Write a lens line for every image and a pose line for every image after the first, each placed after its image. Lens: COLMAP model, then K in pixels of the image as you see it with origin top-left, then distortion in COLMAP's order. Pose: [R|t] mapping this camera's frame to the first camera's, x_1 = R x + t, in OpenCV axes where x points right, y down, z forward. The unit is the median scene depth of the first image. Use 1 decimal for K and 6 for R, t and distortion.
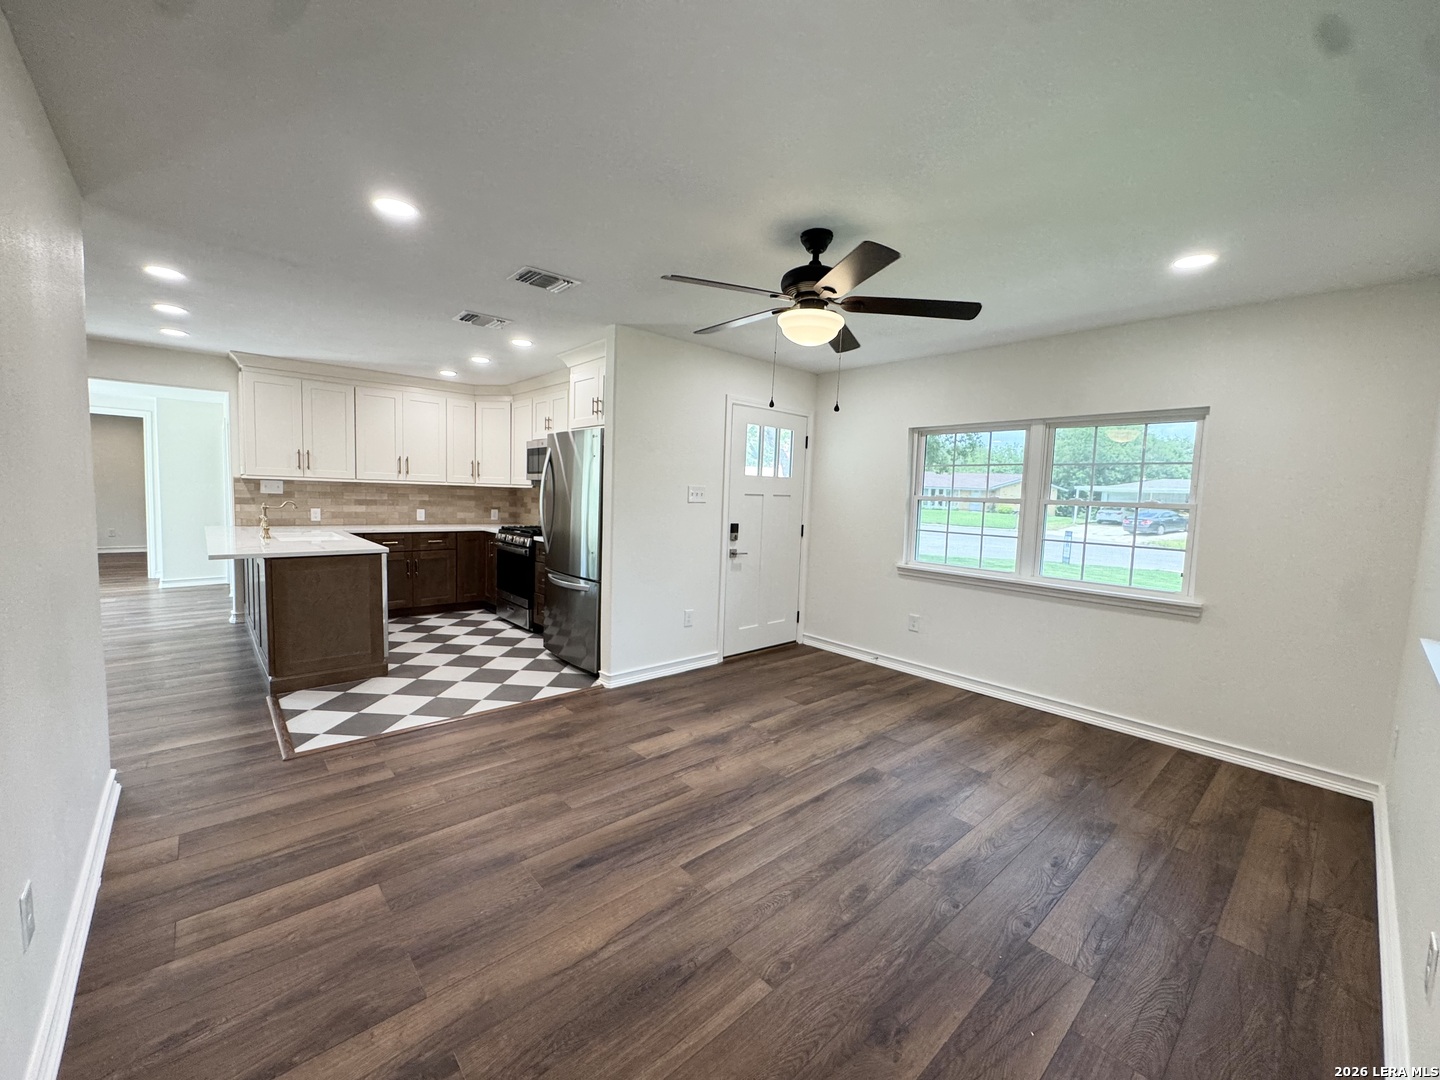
lens RADIAL K [[578.6, 0, 717.9], [0, 578.6, 537.2], [0, 0, 1]] dist [-0.003255, 0.000159]
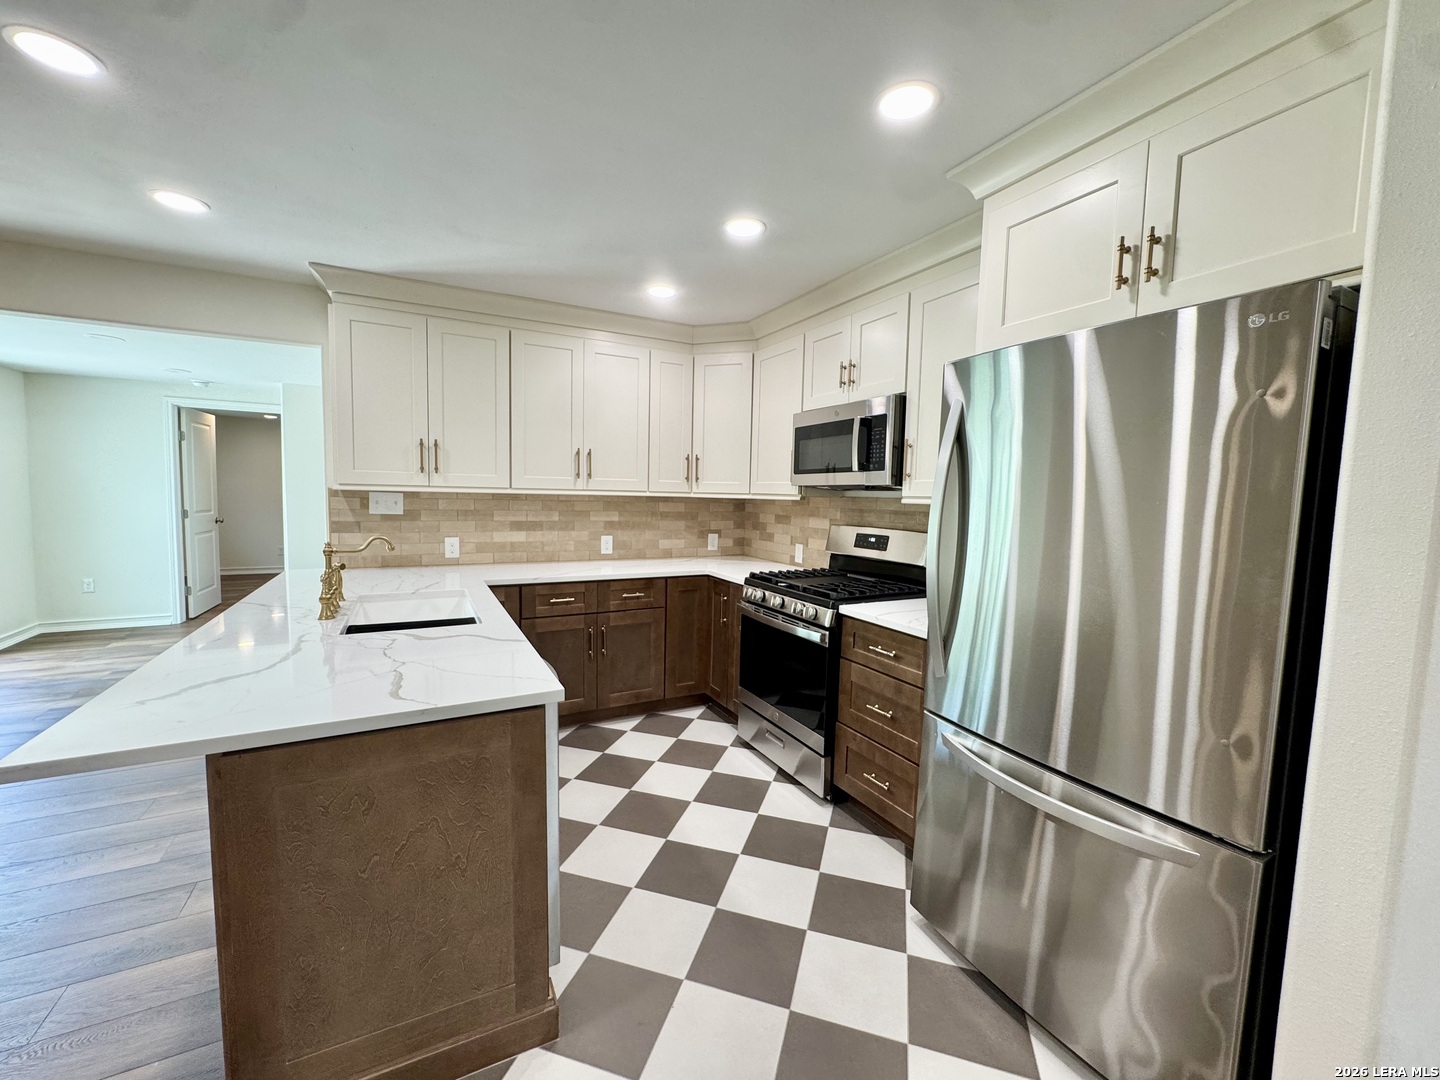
lens RADIAL K [[578.6, 0, 718.9], [0, 578.6, 540.2], [0, 0, 1]] dist [-0.003255, 0.000159]
pose [[0.969798, 0.008494, -0.243761, -0.340357], [-0.009016, 0.999959, -0.001025, -0.060346], [0.243742, 0.003191, 0.969835, 0.590675]]
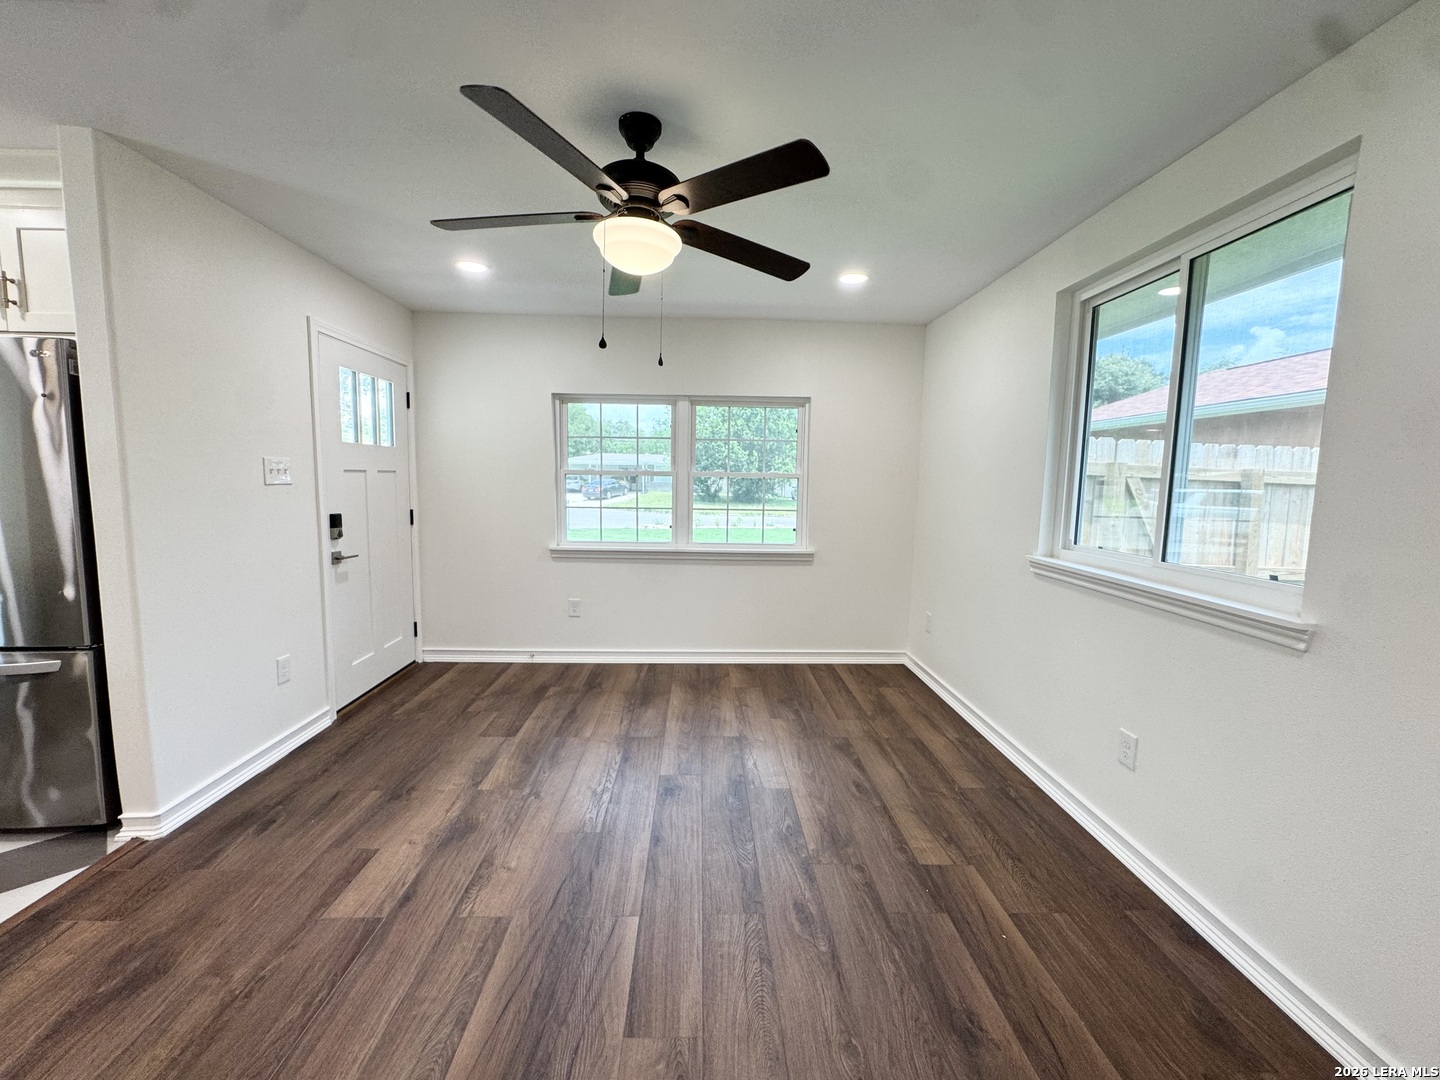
lens RADIAL K [[578.6, 0, 718.4], [0, 578.6, 540.6], [0, 0, 1]] dist [-0.003255, 0.000159]
pose [[0.640701, -0.104735, 0.760614, -0.200507], [0.063453, 0.994486, 0.083490, -0.020575], [-0.765164, -0.005229, 0.643814, 0.224730]]
